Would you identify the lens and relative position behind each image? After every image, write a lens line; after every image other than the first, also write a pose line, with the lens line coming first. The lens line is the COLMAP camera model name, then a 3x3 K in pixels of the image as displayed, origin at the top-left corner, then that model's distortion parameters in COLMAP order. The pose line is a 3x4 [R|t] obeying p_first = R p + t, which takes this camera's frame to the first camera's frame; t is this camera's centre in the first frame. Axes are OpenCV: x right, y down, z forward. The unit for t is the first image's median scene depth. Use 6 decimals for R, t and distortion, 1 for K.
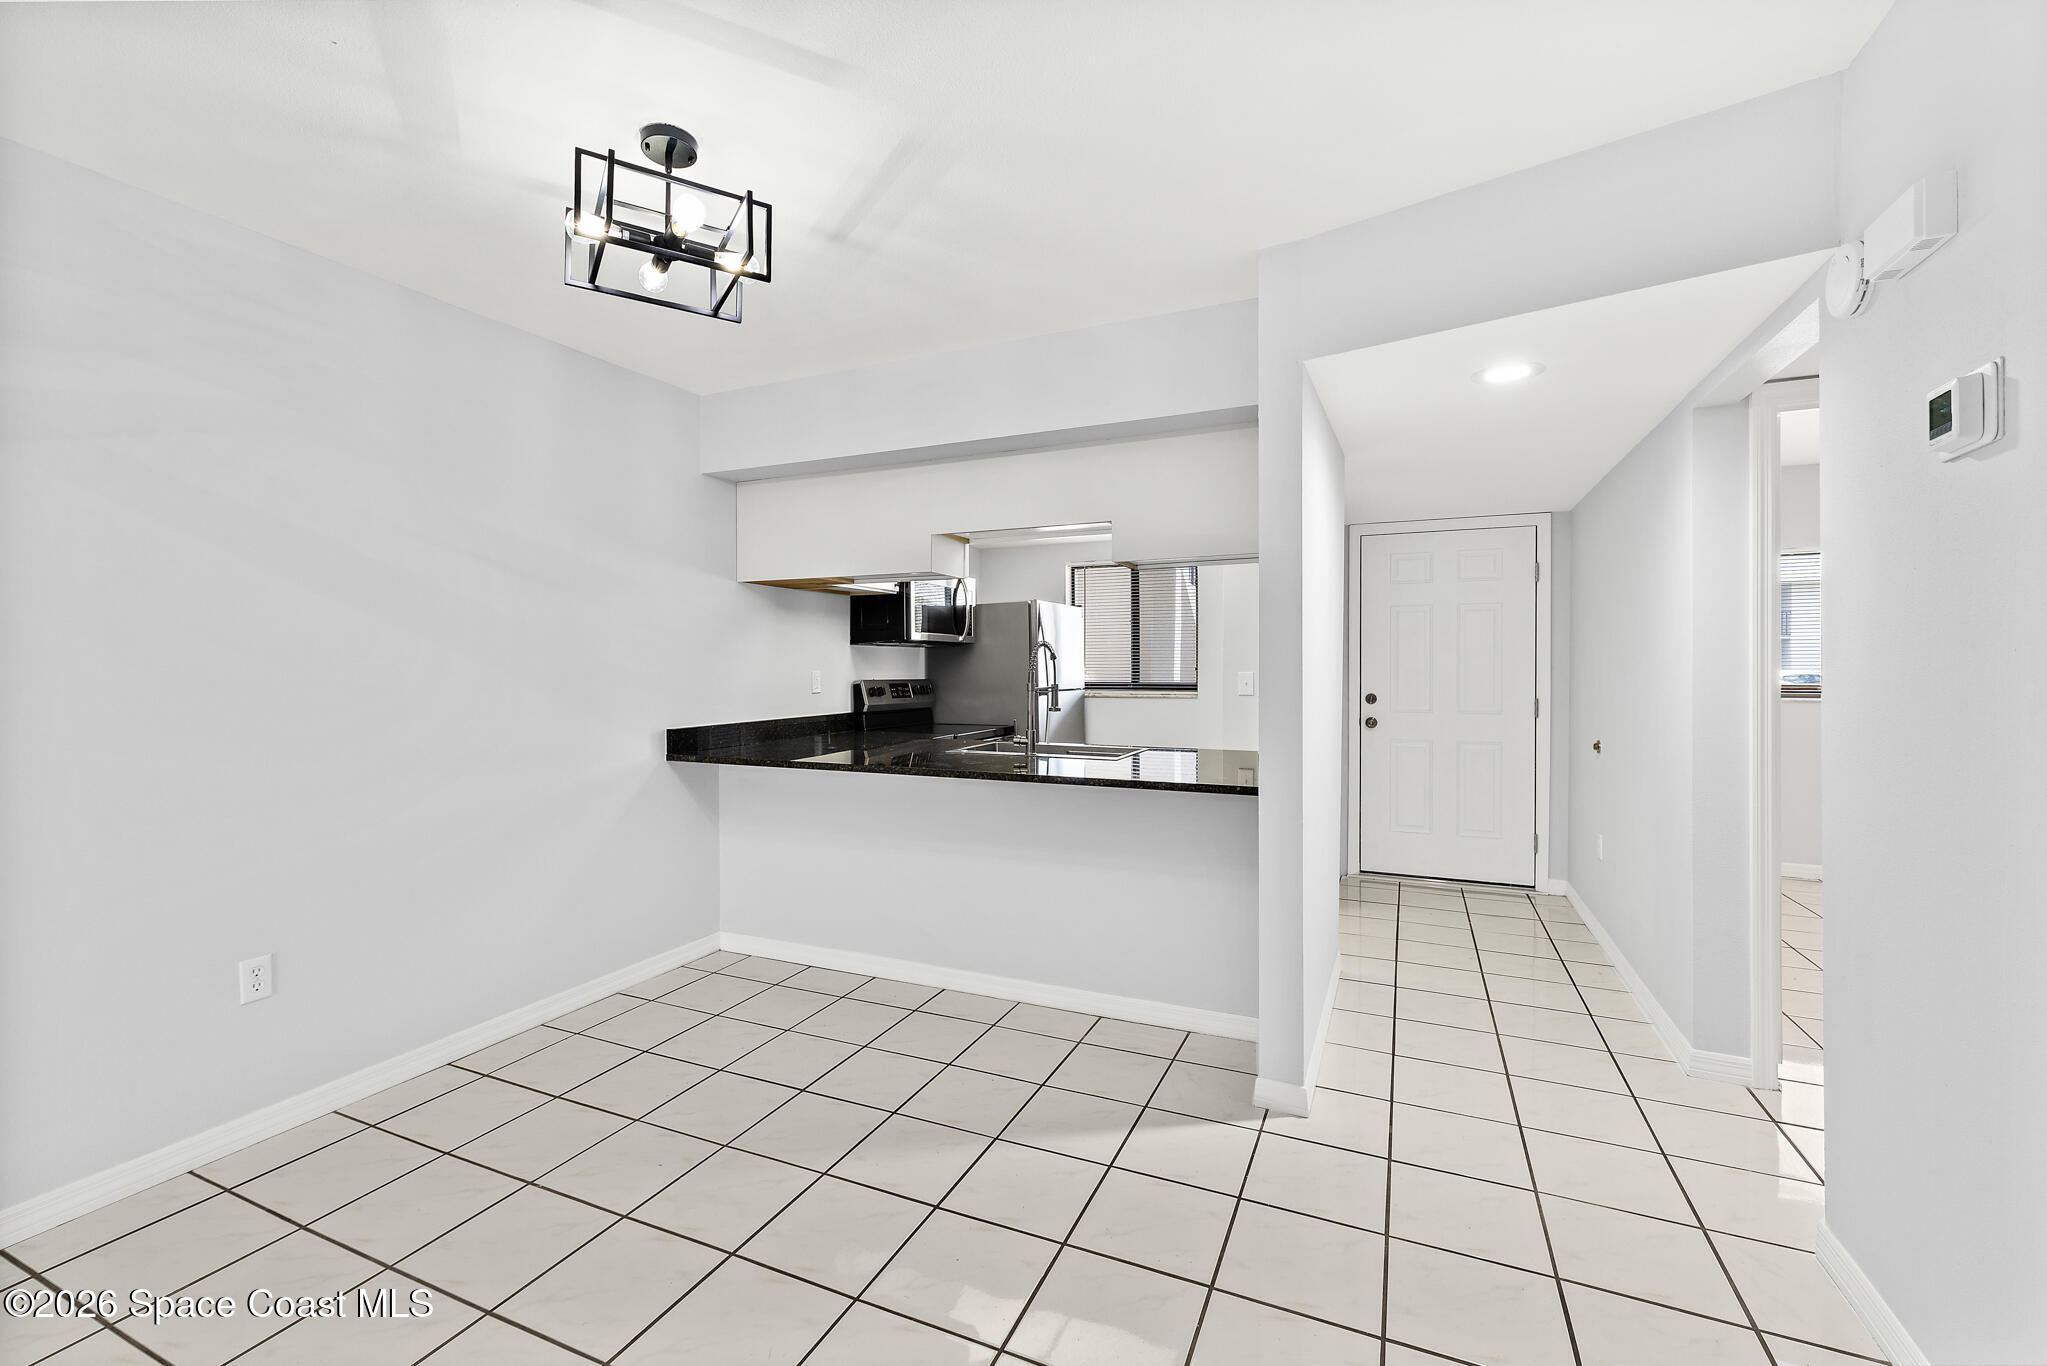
lens RADIAL K [[861.7, 0, 980.7], [0, 861.7, 677.1], [0, 0, 1]] dist [0.007253, -0.001177]
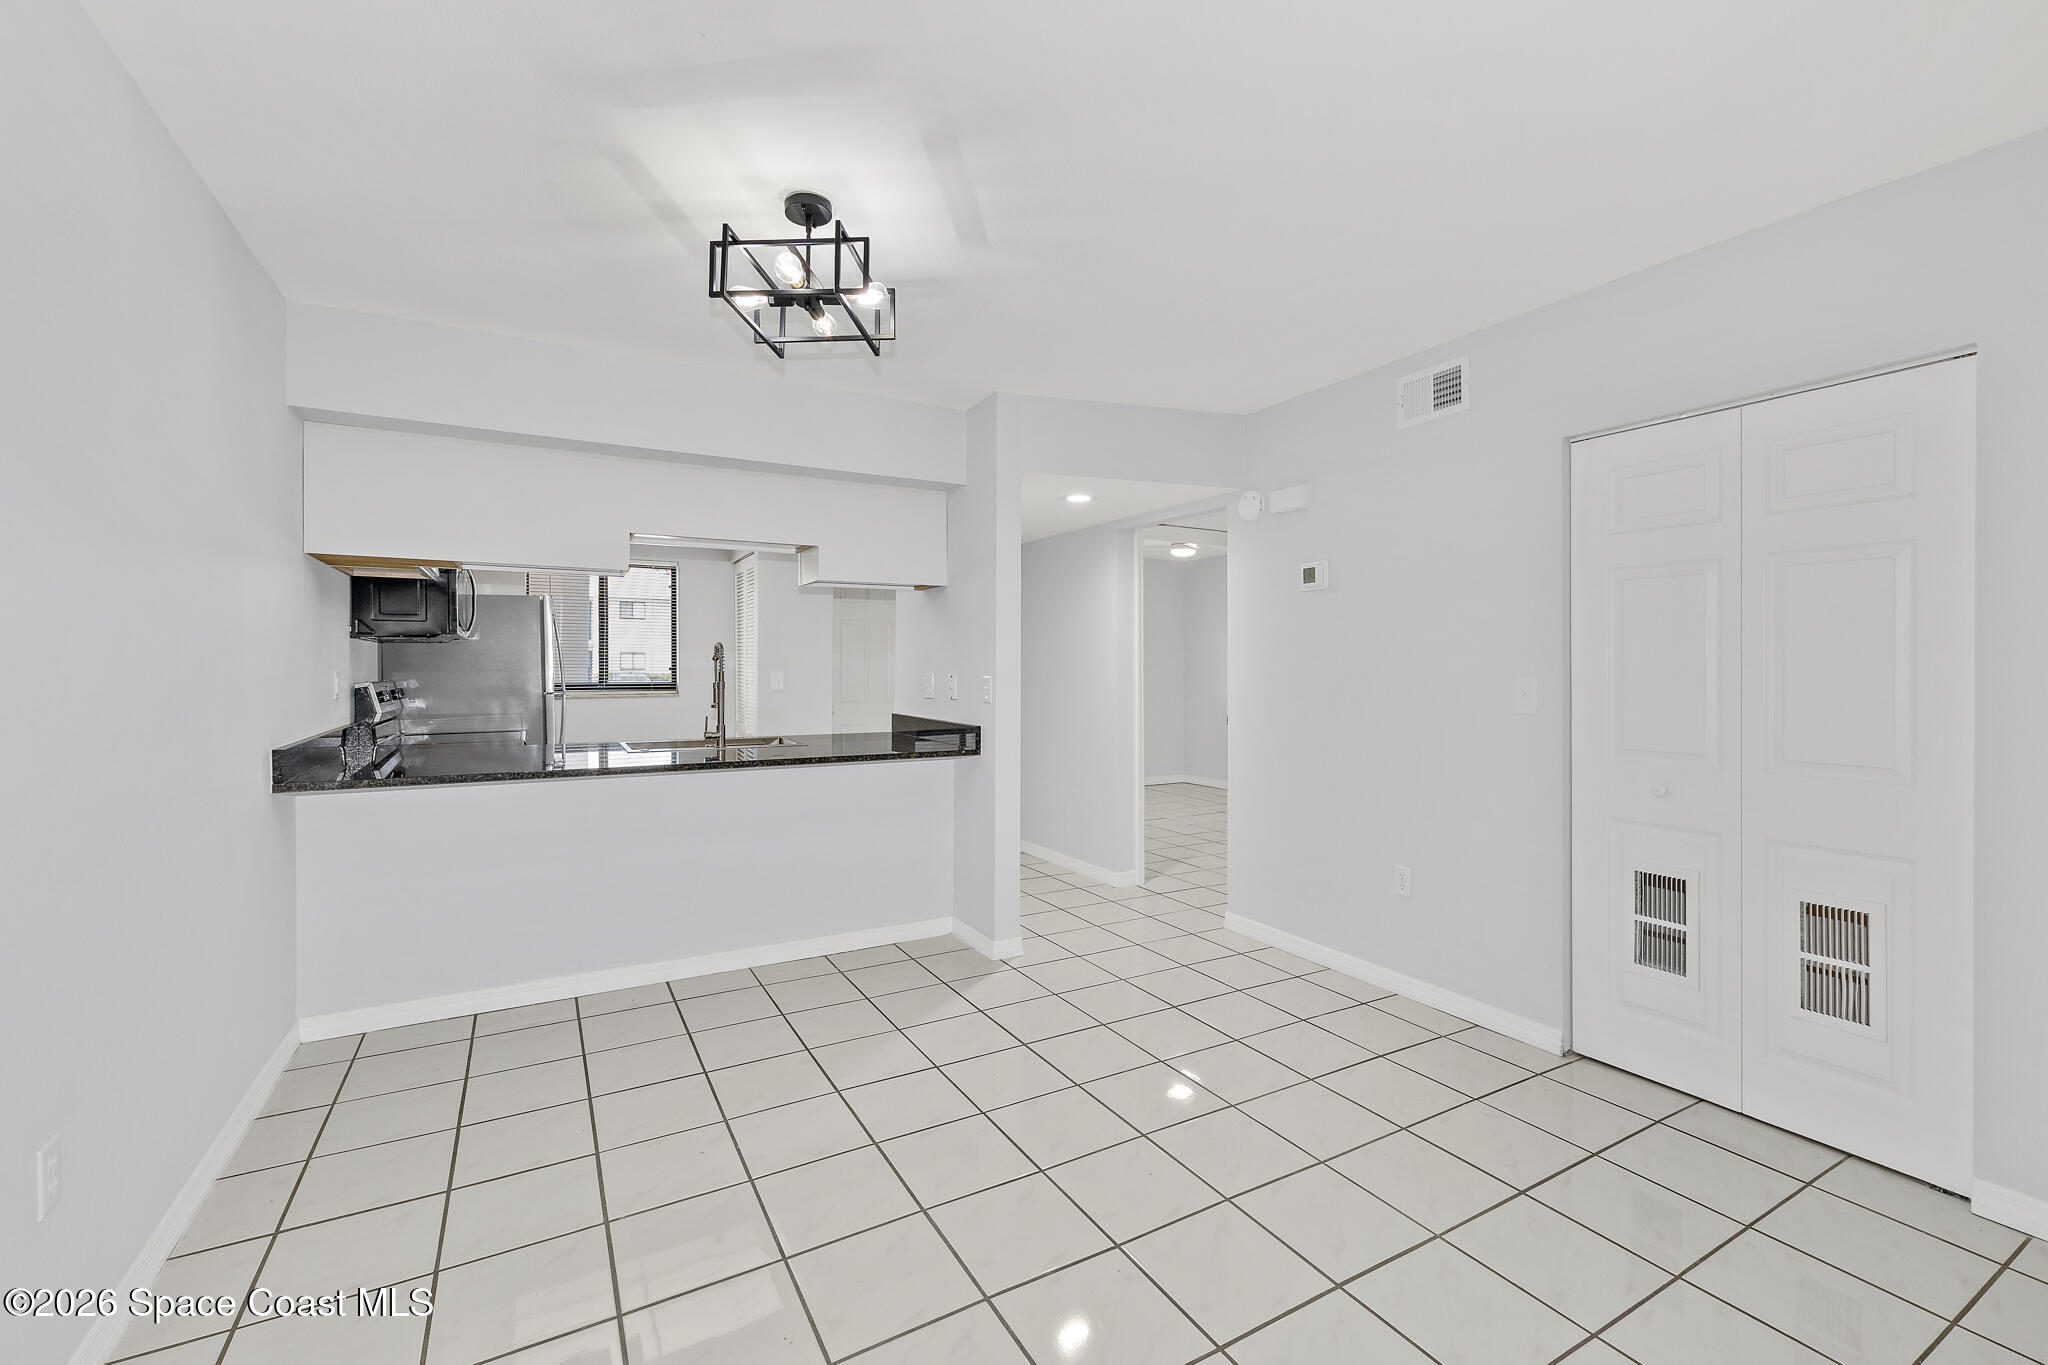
lens RADIAL K [[862.1, 0, 1029.9], [0, 862.1, 684.4], [0, 0, 1]] dist [0.007253, -0.001177]
pose [[0.588392, -0.014534, 0.808445, -0.644526], [0.006871, 0.999892, 0.012975, -0.002282], [-0.808546, -0.002080, 0.588429, 0.050957]]
